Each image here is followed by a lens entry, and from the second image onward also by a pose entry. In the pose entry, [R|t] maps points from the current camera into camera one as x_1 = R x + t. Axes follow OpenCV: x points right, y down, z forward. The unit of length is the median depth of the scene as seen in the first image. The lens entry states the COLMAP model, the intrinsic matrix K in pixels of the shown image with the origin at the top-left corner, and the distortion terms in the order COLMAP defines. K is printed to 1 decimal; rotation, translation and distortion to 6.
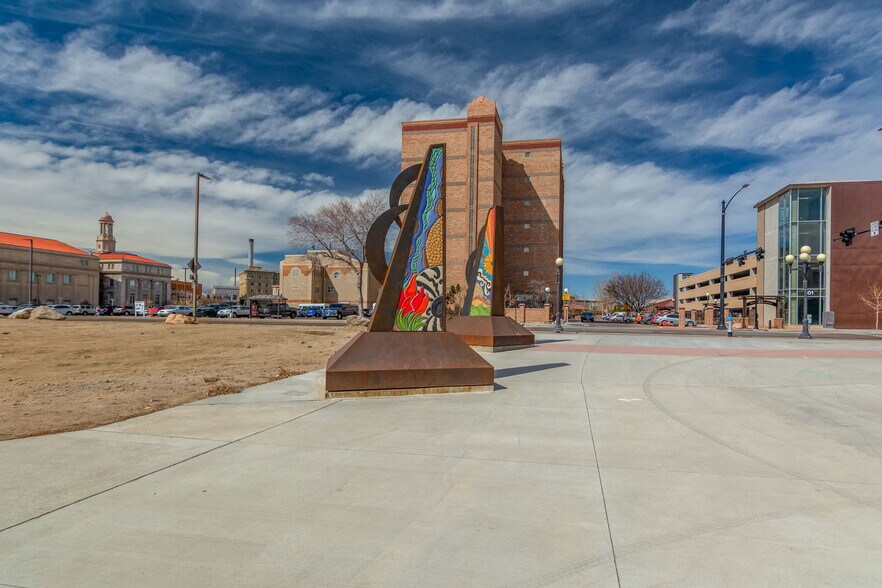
lens RADIAL K [[446.6, 0, 469.3], [0, 446.6, 312.6], [0, 0, 1]] dist [0.002098, 0.000072]
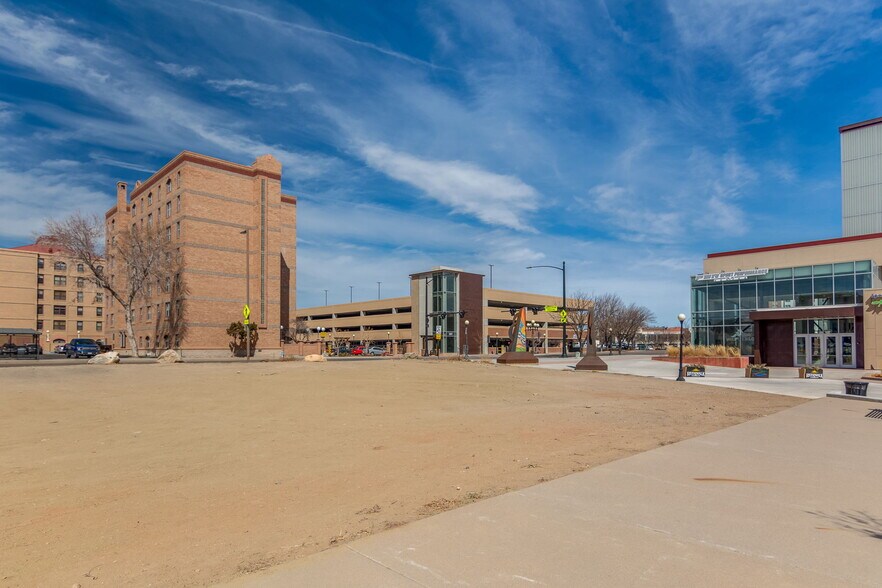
lens RADIAL K [[514.2, 0, 418.0], [0, 514.2, 342.4], [0, 0, 1]] dist [0.047935, 0.003251]
pose [[0.606577, -0.001434, 0.795023, -0.325730], [0.000548, 0.999999, 0.001385, -0.006321], [-0.795024, -0.000405, 0.606577, -0.034646]]
